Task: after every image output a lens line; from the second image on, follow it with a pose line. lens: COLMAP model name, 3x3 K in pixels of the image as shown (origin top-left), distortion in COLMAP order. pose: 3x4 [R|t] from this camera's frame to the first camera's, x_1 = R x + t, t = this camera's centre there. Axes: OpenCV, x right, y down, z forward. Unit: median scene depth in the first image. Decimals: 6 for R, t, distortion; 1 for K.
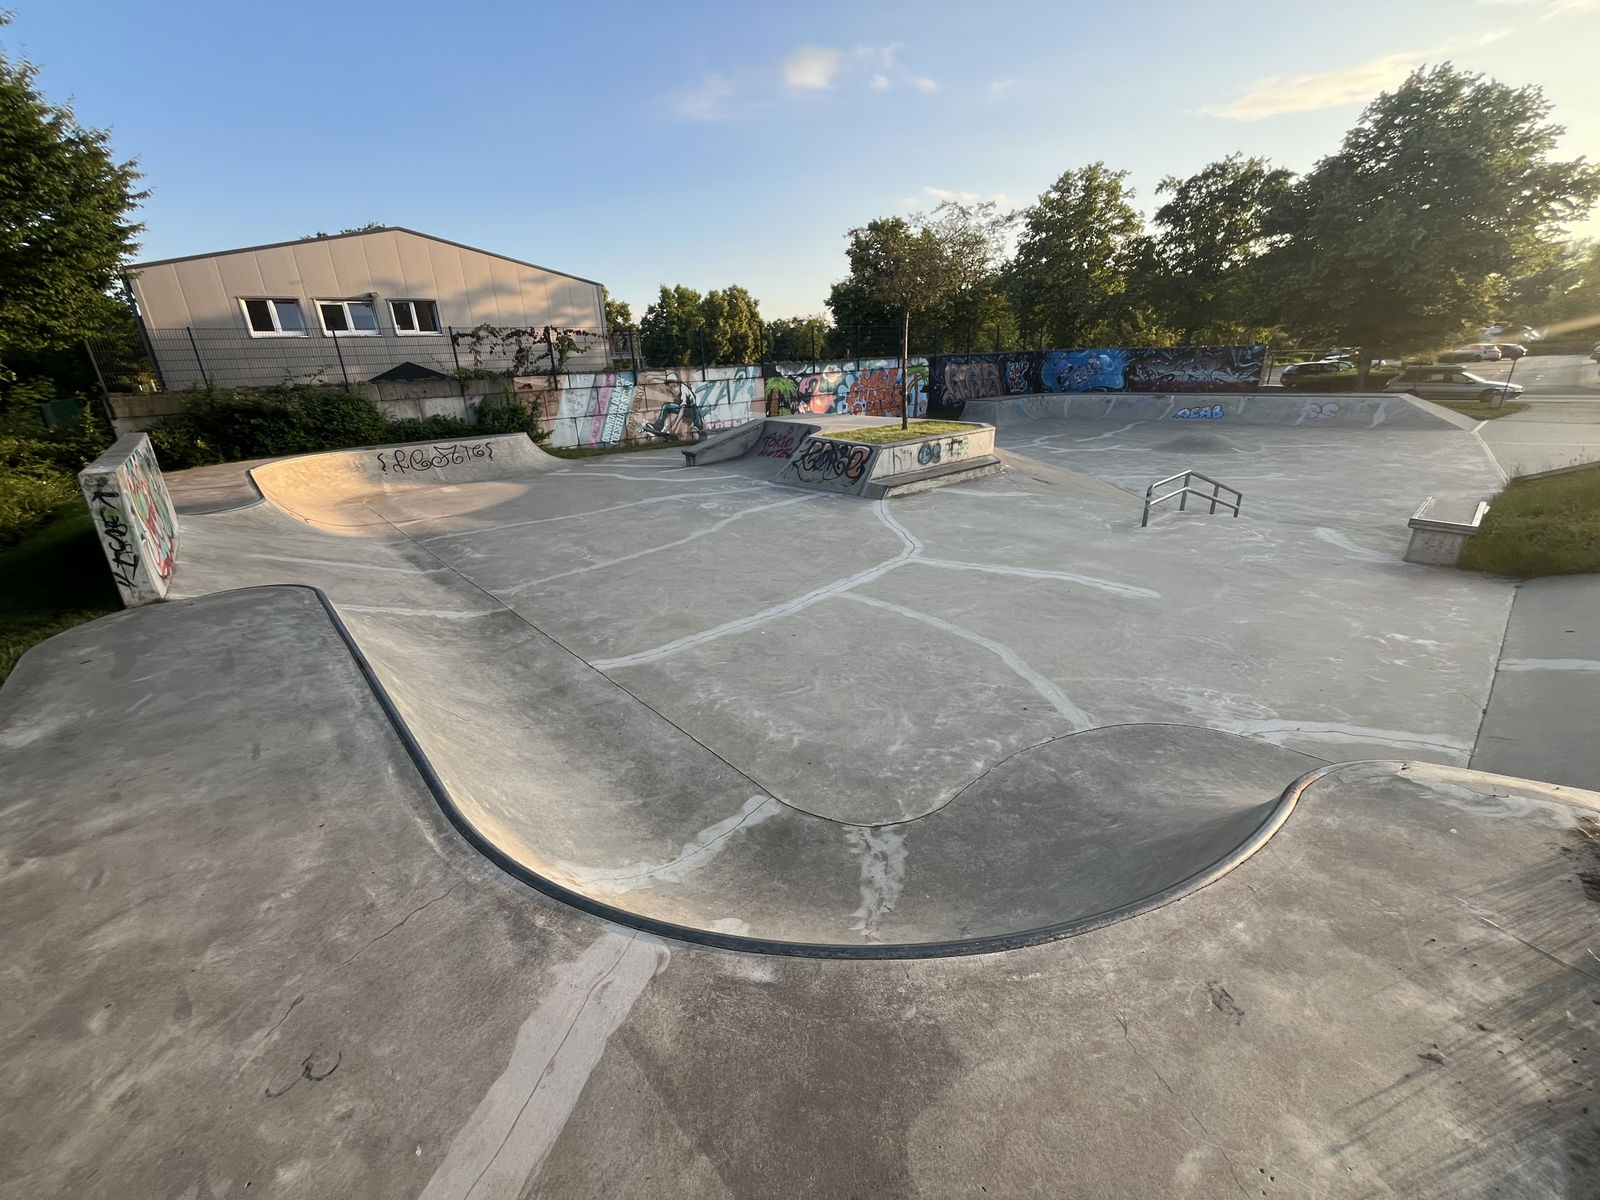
lens RADIAL K [[645.7, 0, 800.0], [0, 645.7, 600.0], [0, 0, 1]] dist [-0.000148, -0.003114]
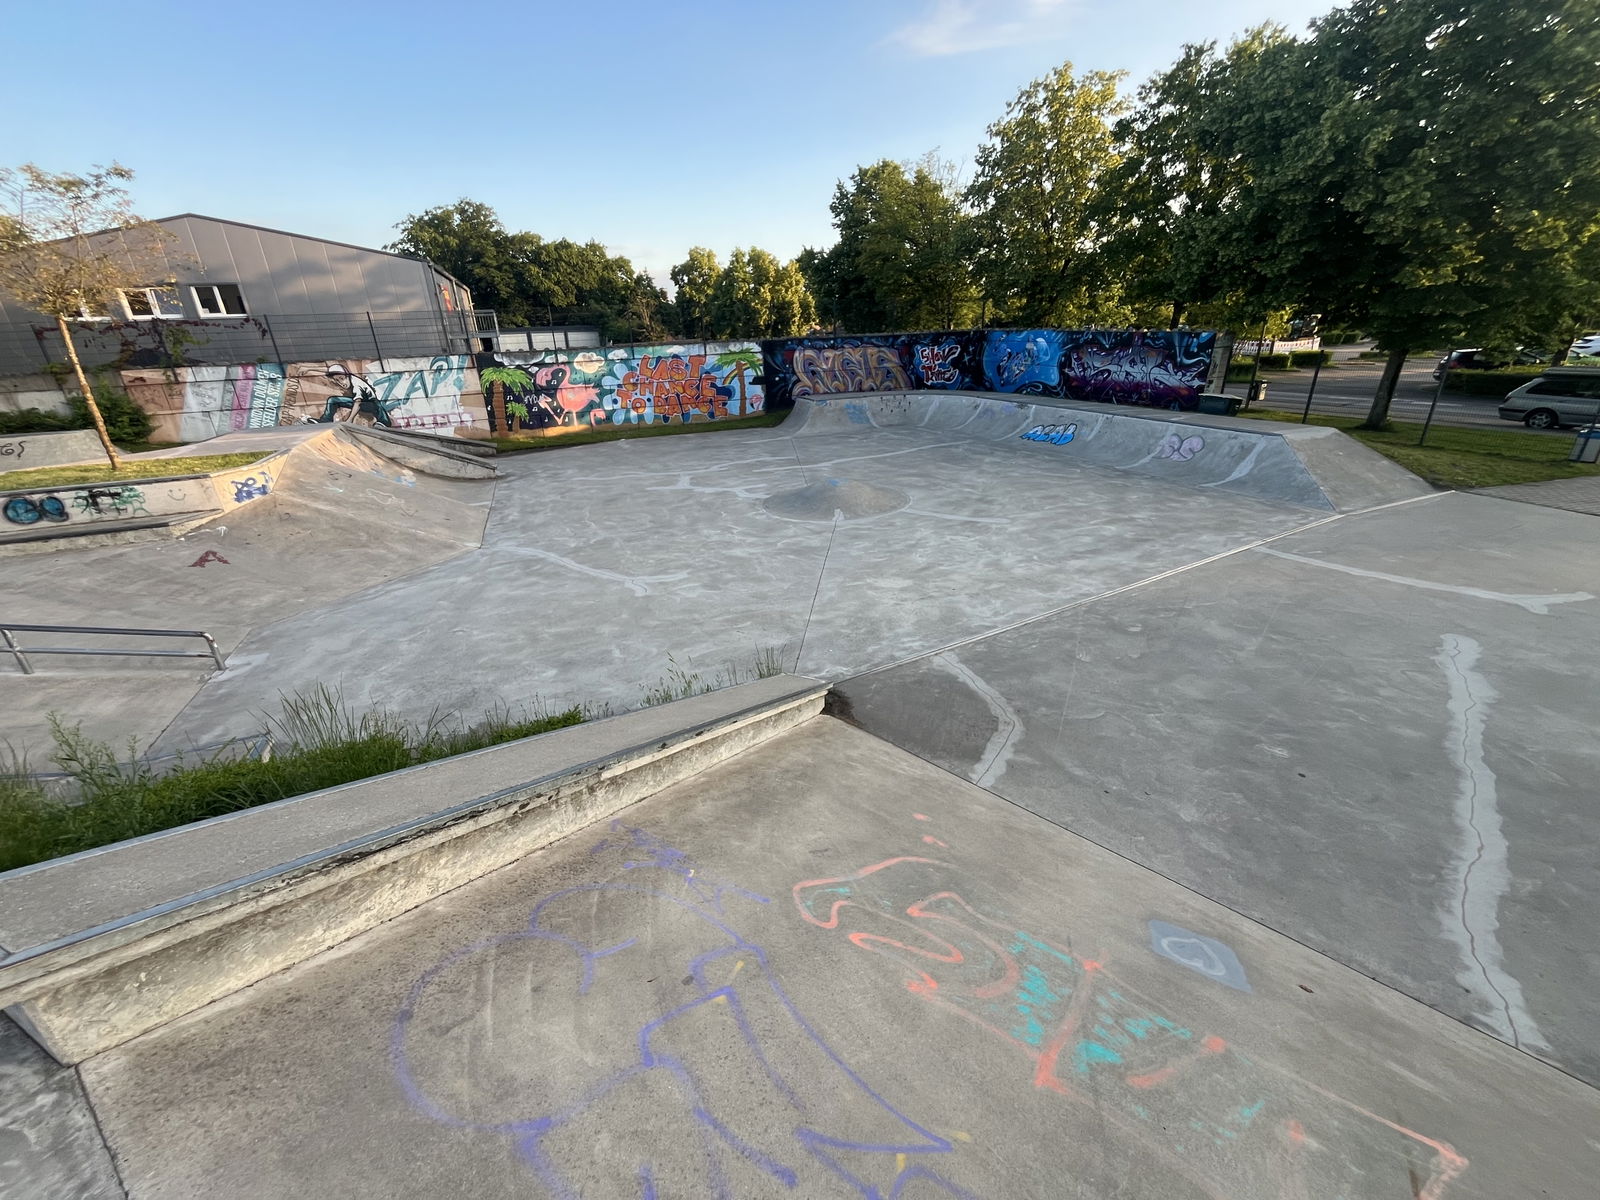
lens RADIAL K [[645.7, 0, 800.0], [0, 645.7, 600.0], [0, 0, 1]] dist [-0.000148, -0.003114]
pose [[0.941482, 0.138186, -0.307436, 0.655060], [-0.121092, 0.989872, 0.074099, -0.145779], [0.314562, -0.032535, 0.948679, 0.285053]]
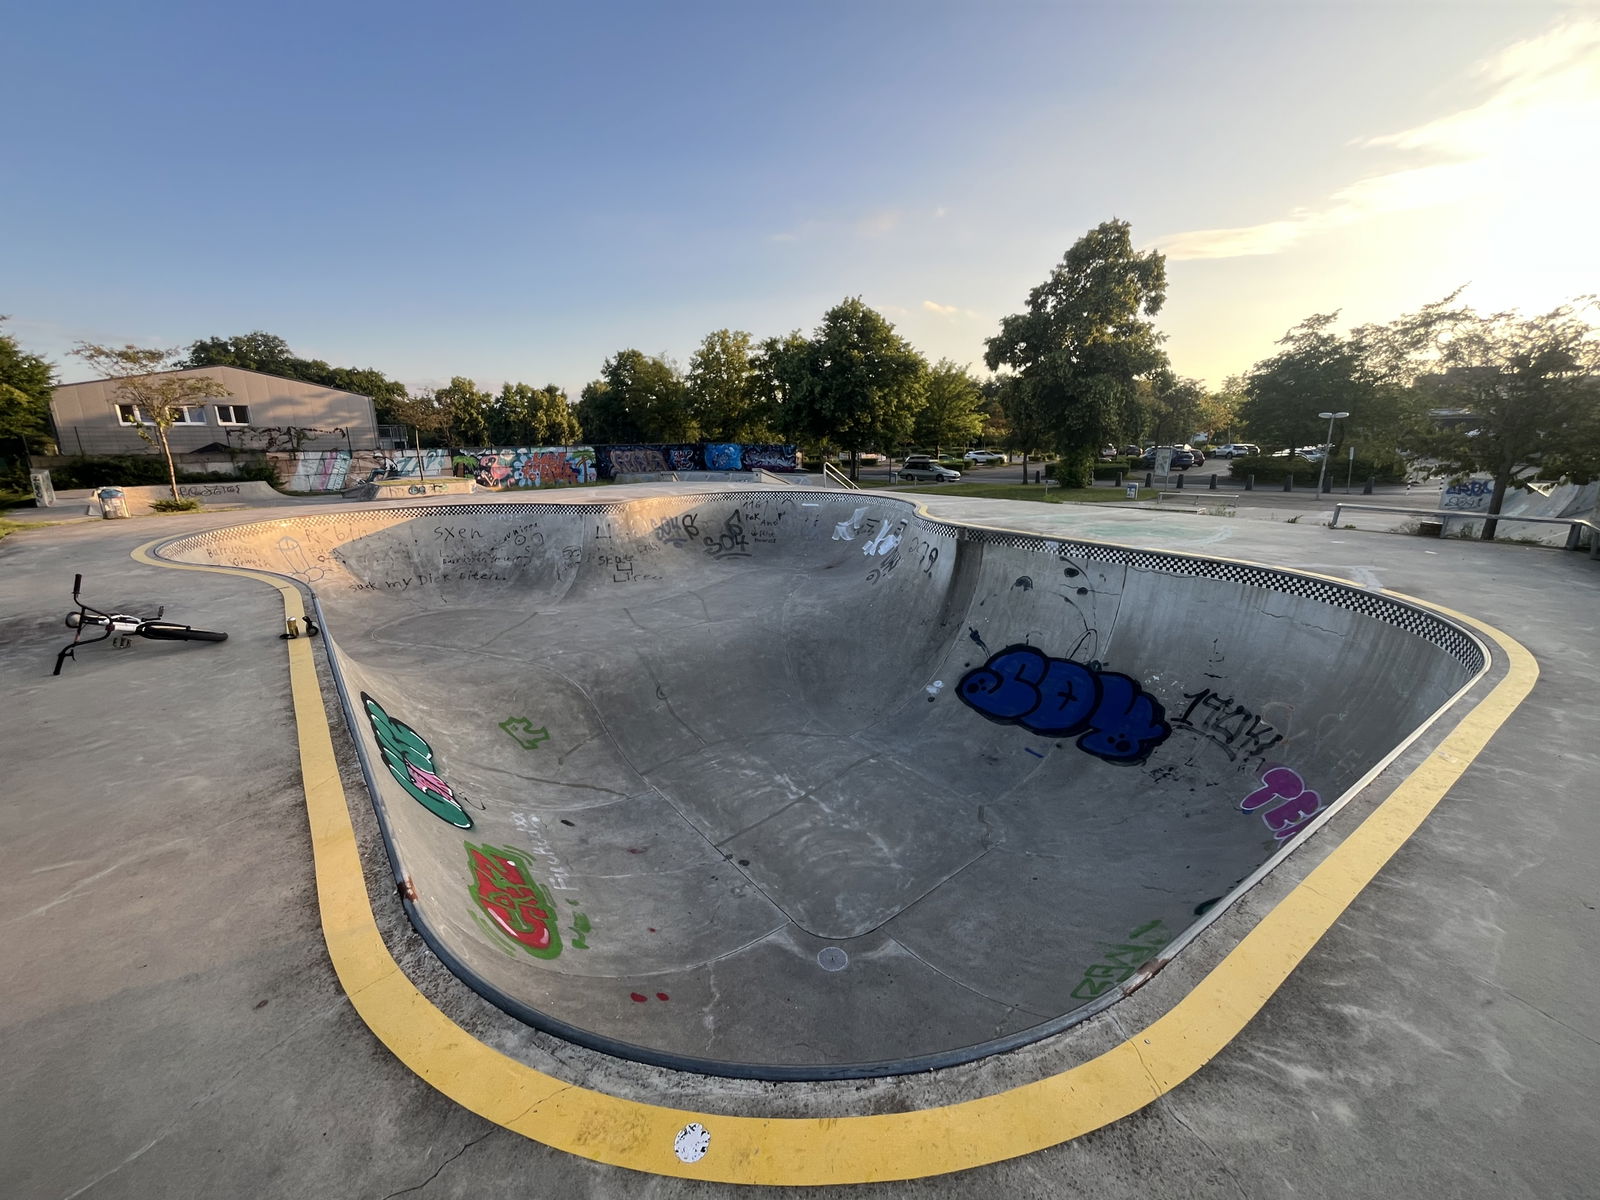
lens RADIAL K [[645.7, 0, 800.0], [0, 645.7, 600.0], [0, 0, 1]] dist [-0.000148, -0.003114]
pose [[0.996110, 0.007614, 0.087793, 0.685818], [0.002325, 0.993643, -0.112550, 0.213438], [-0.088092, 0.112316, 0.989760, -0.682339]]
